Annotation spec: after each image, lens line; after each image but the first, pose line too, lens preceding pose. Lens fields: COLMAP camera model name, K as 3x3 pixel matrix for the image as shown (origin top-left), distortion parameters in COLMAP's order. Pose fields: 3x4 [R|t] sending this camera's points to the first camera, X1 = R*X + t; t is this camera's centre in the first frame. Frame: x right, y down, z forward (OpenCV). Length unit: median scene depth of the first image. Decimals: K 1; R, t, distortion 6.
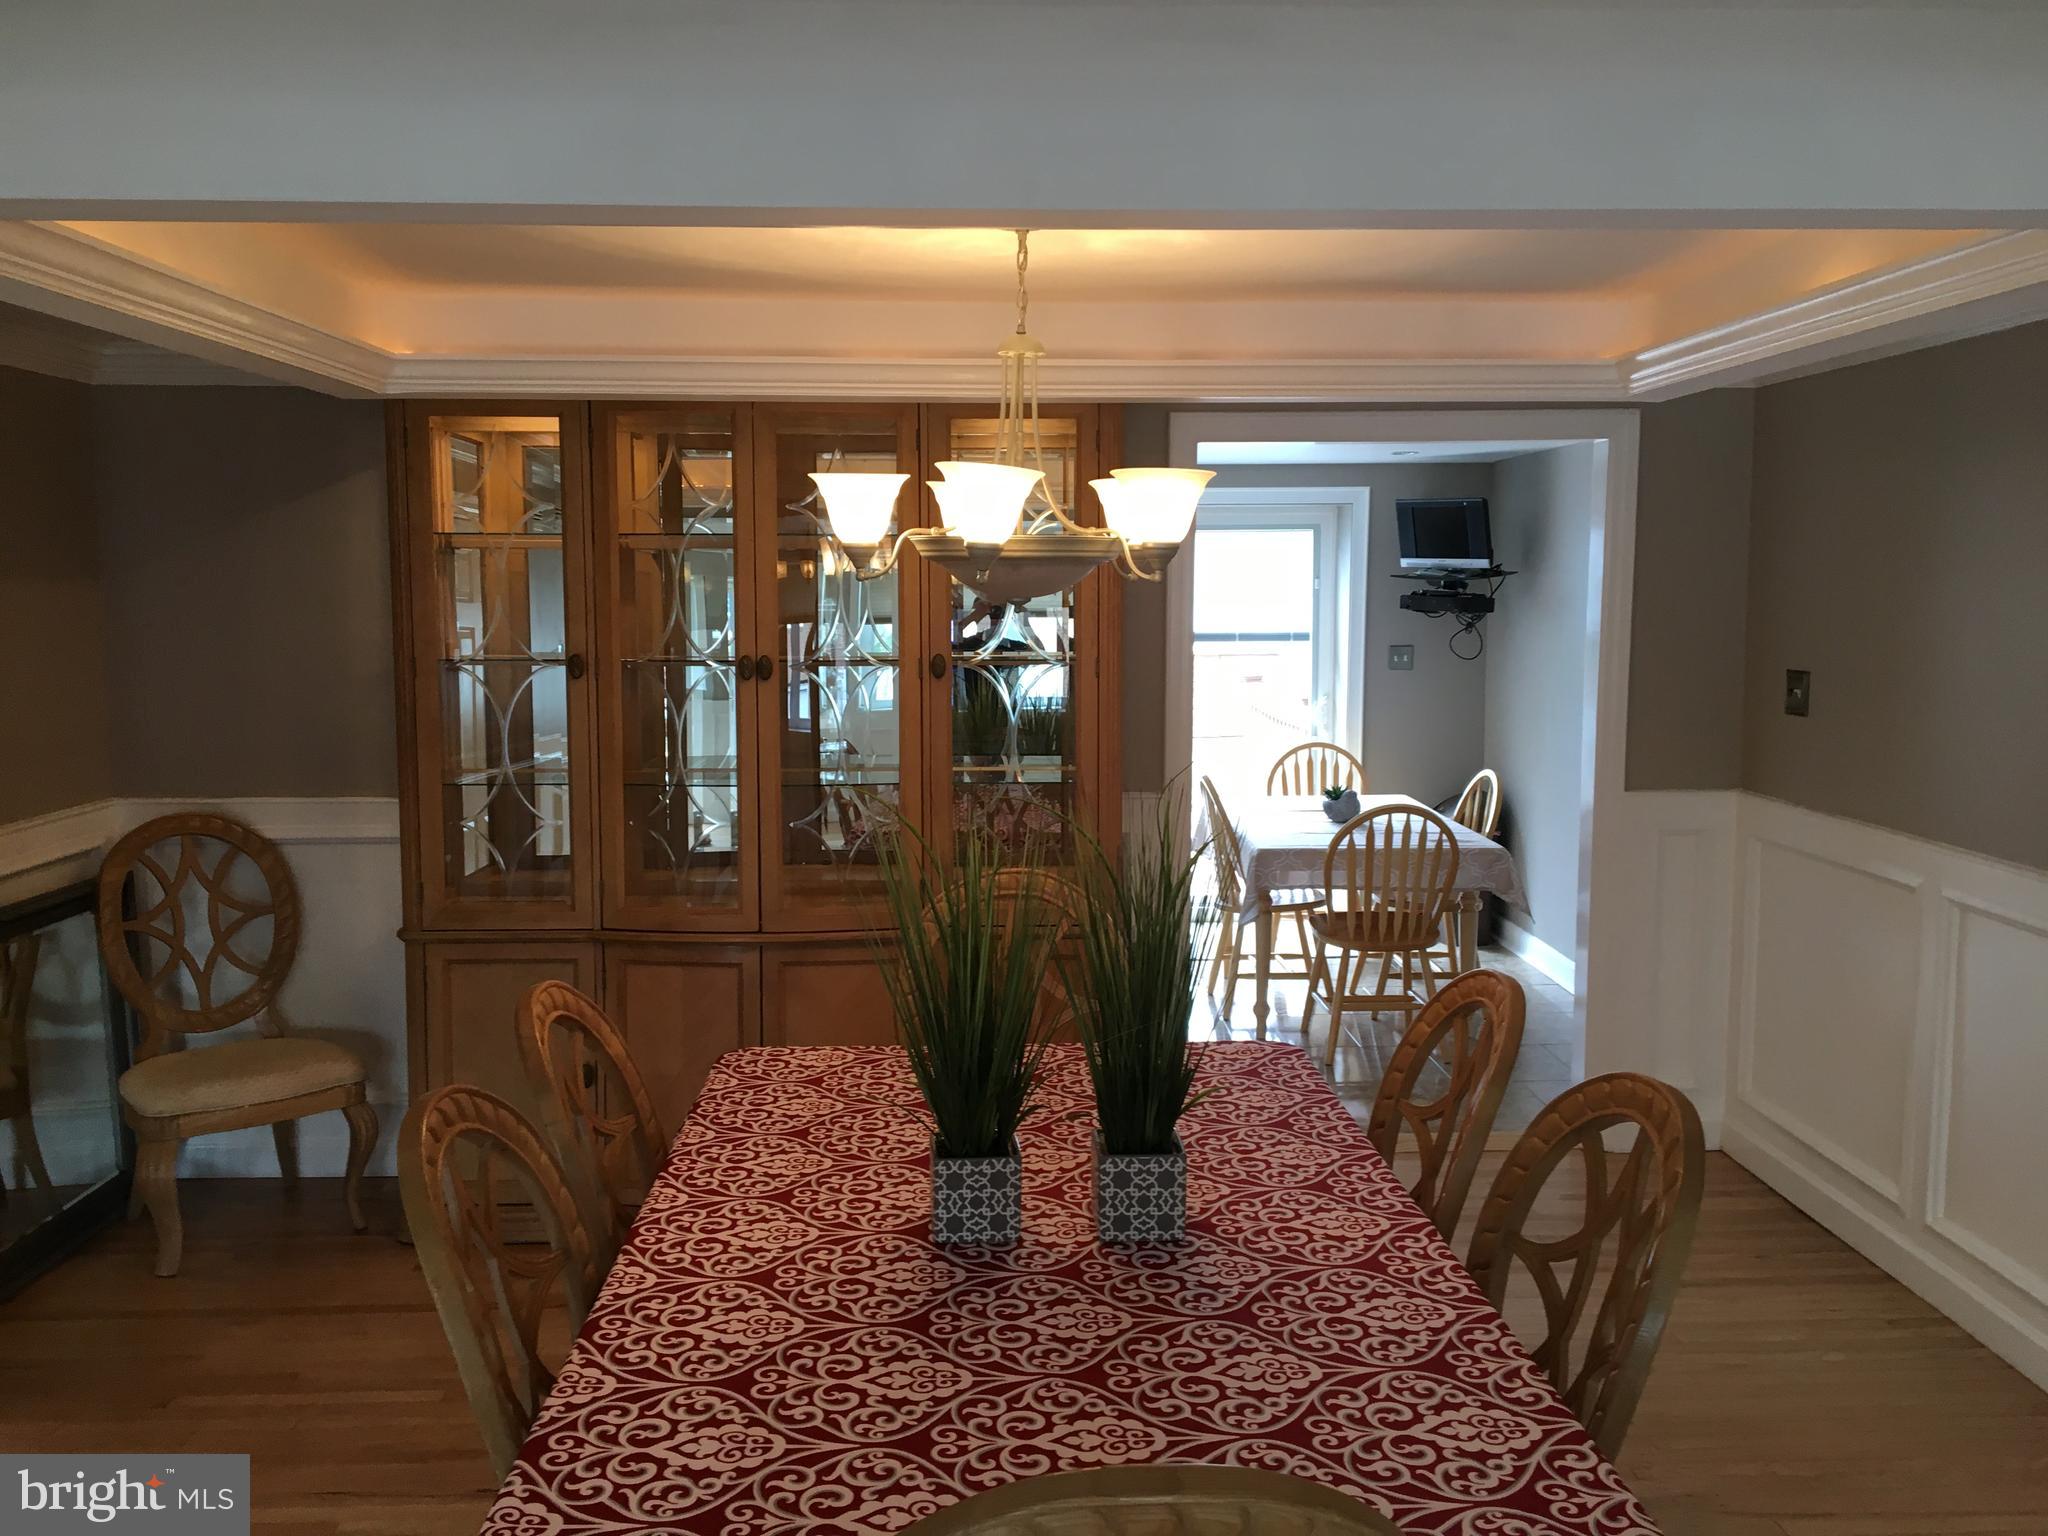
lens RADIAL K [[1710.6, 0, 1022.6], [0, 1710.6, 760.0], [0, 0, 1]] dist [0.085286, -0.122046]
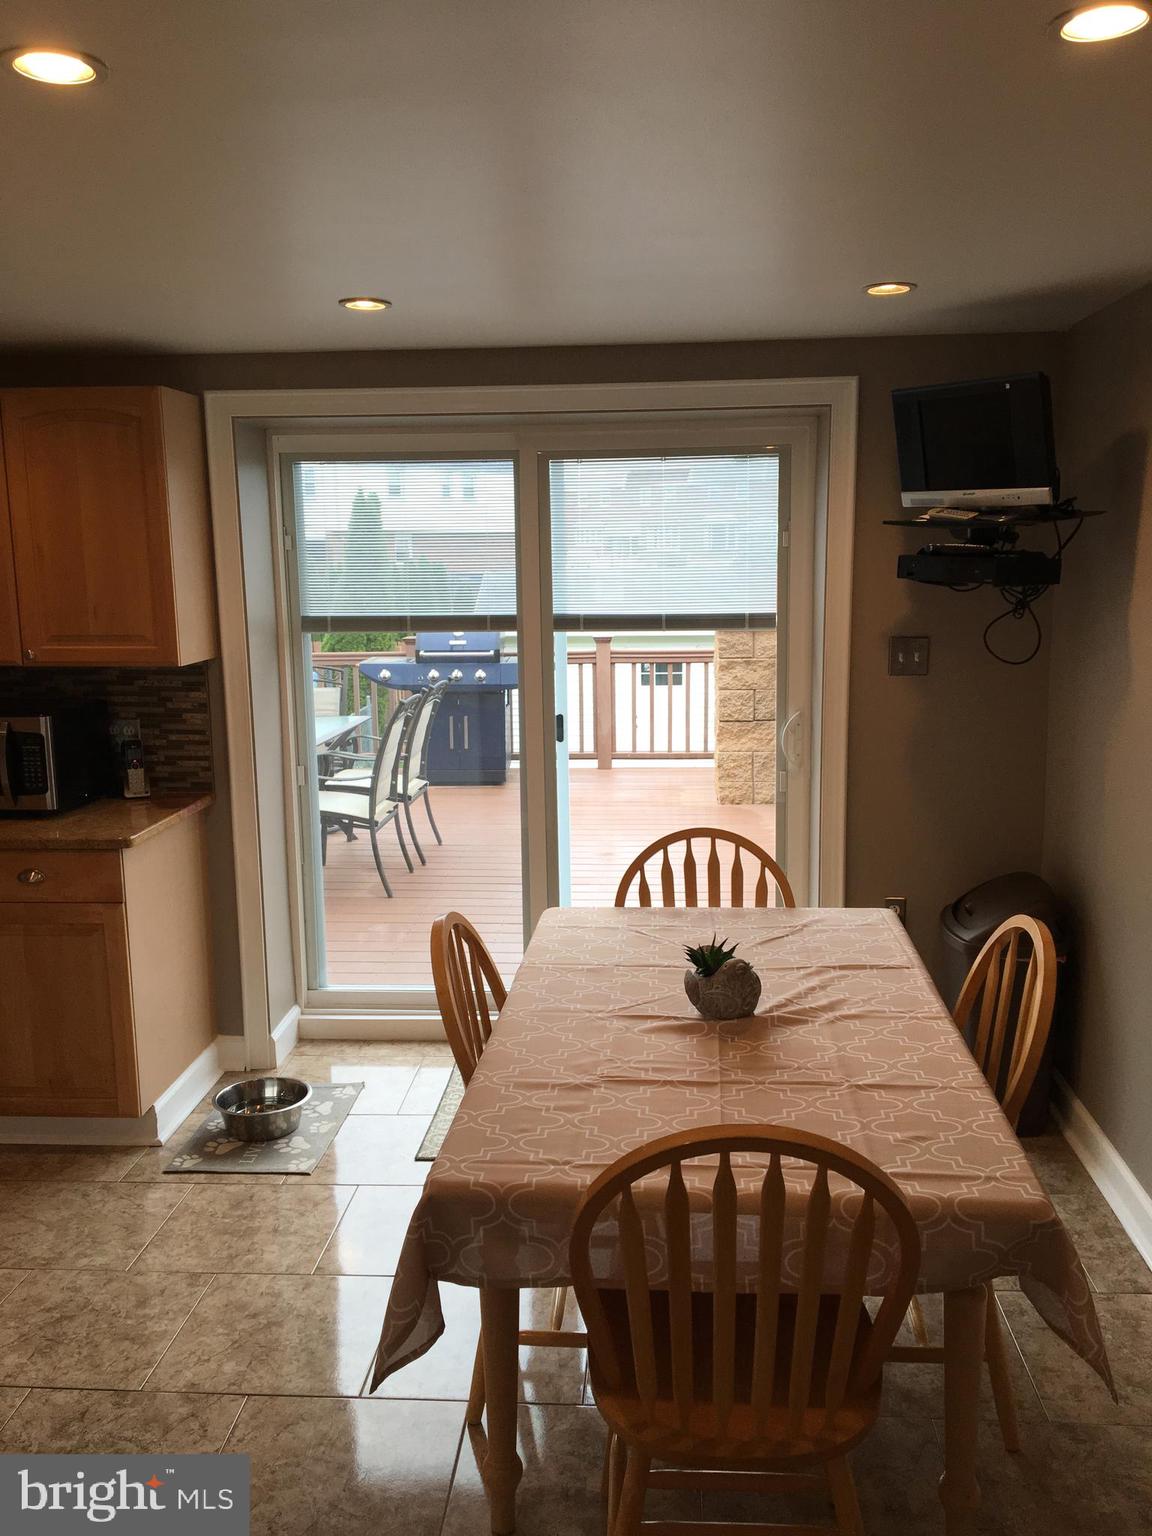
lens RADIAL K [[1283.0, 0, 569.0], [0, 1283.0, 774.1], [0, 0, 1]] dist [0.085286, -0.122046]
pose [[0.992289, 0.014651, -0.123078, 0.179725], [-0.006778, 0.997917, 0.064151, -0.052896], [0.123762, -0.062822, 0.990321, 0.593460]]
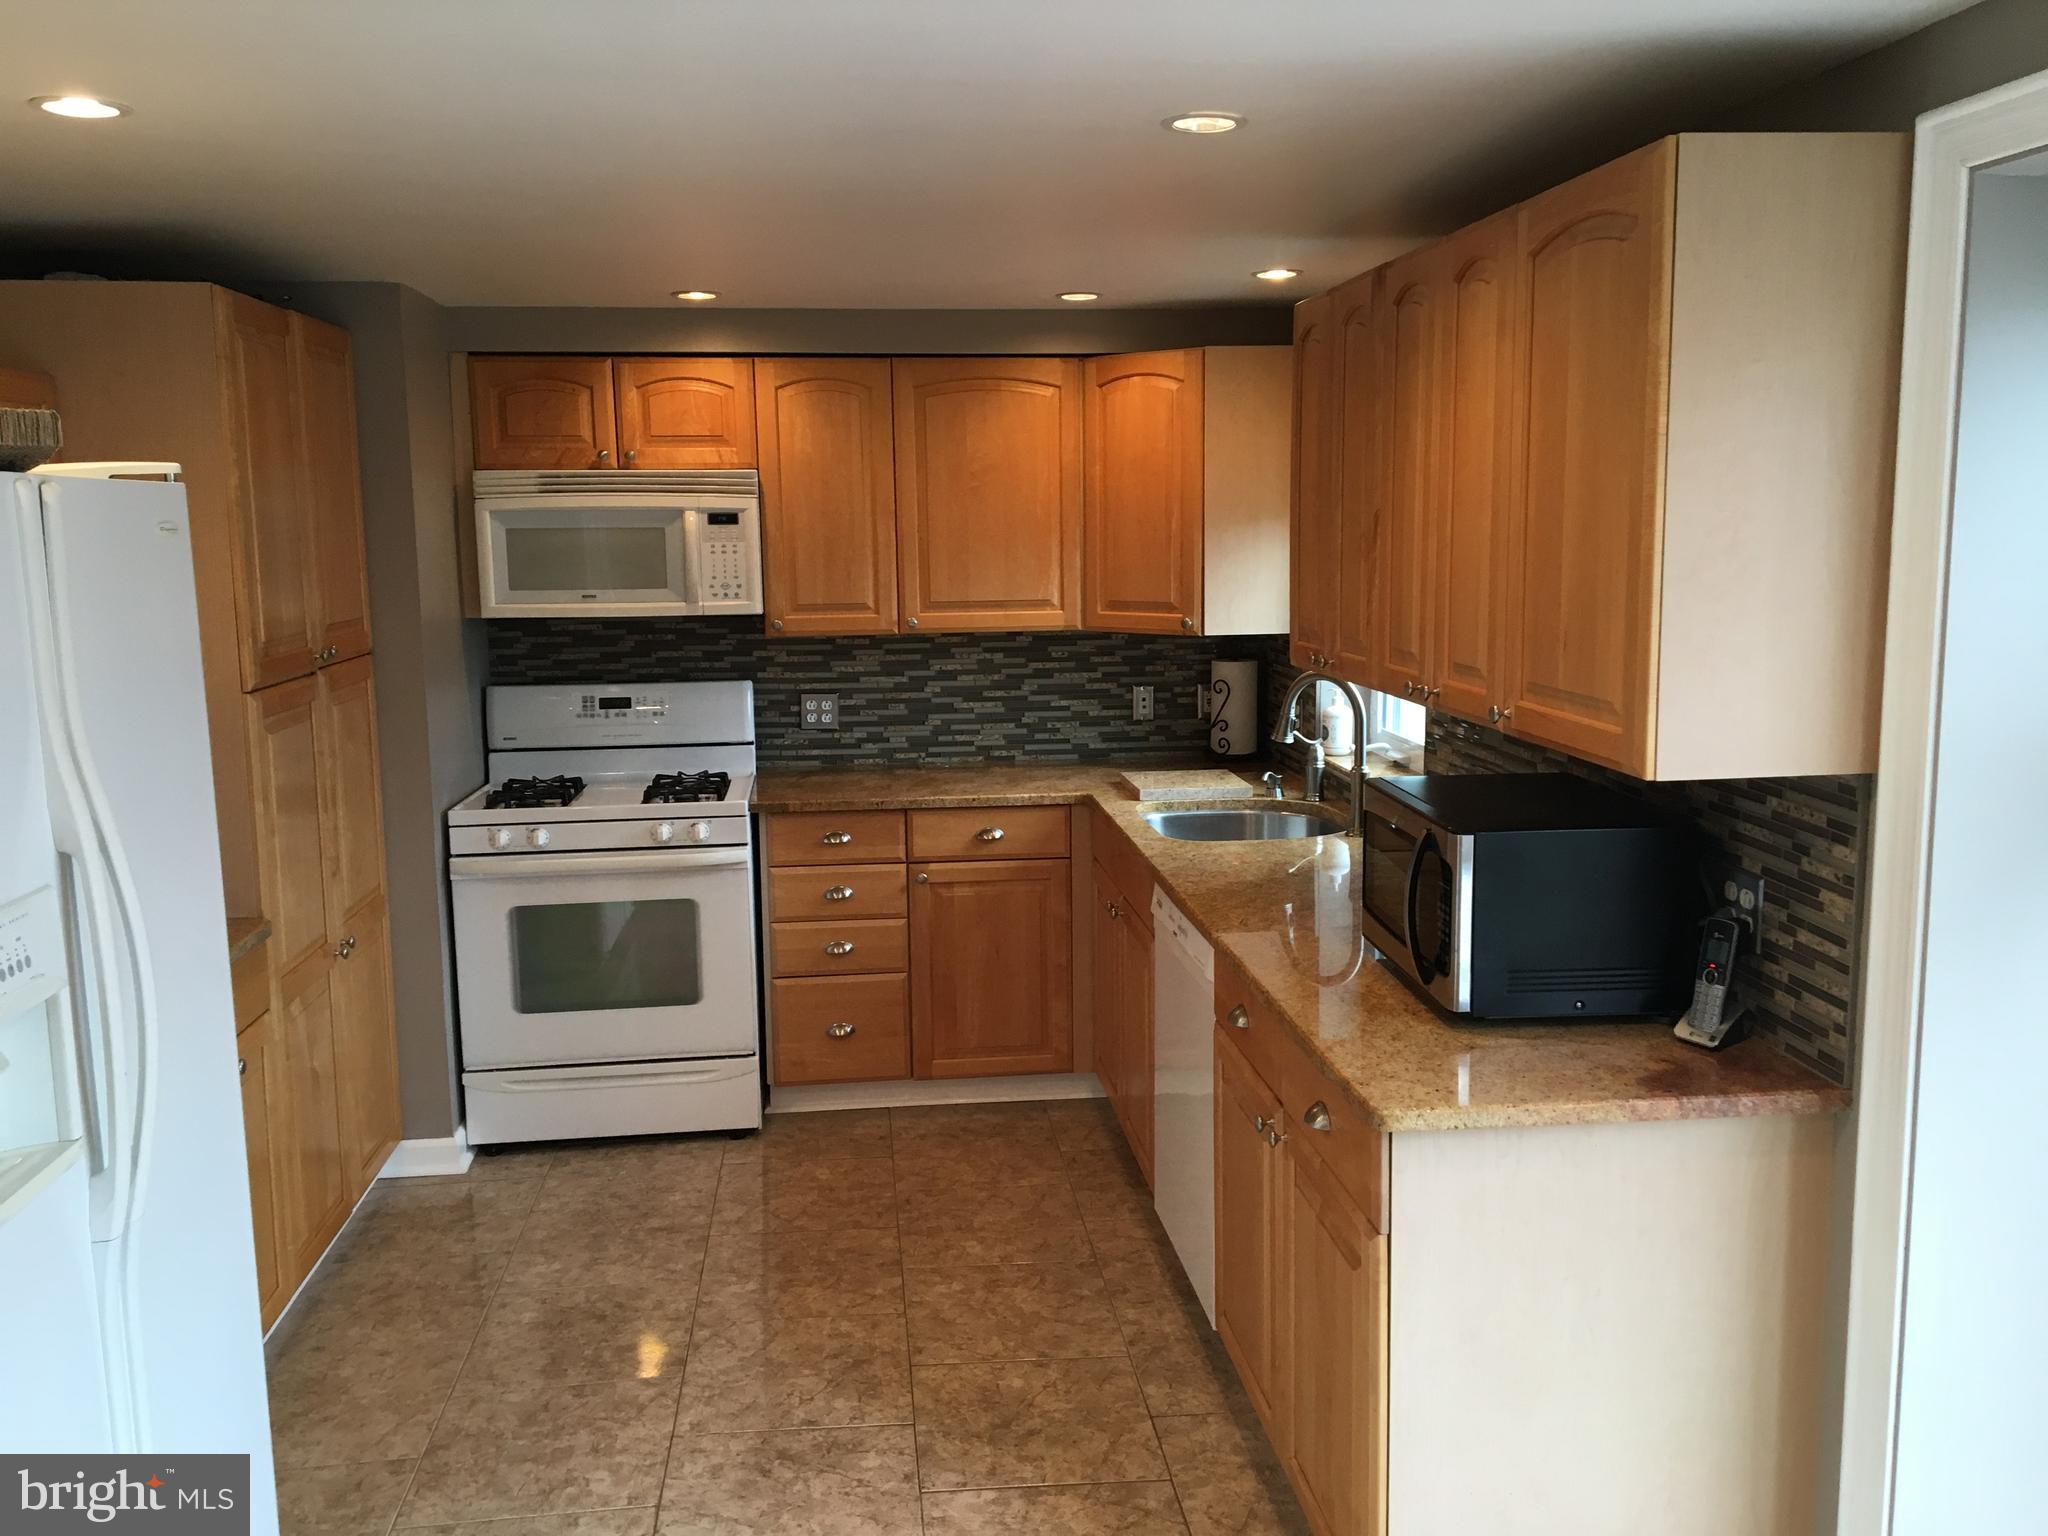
lens RADIAL K [[1710.6, 0, 1017.0], [0, 1710.6, 780.8], [0, 0, 1]] dist [0.085286, -0.122046]
pose [[0.074048, 0.156378, -0.984918, 0.254025], [-0.101451, 0.983686, 0.148556, -0.098199], [0.992081, 0.088920, 0.088704, 0.979959]]
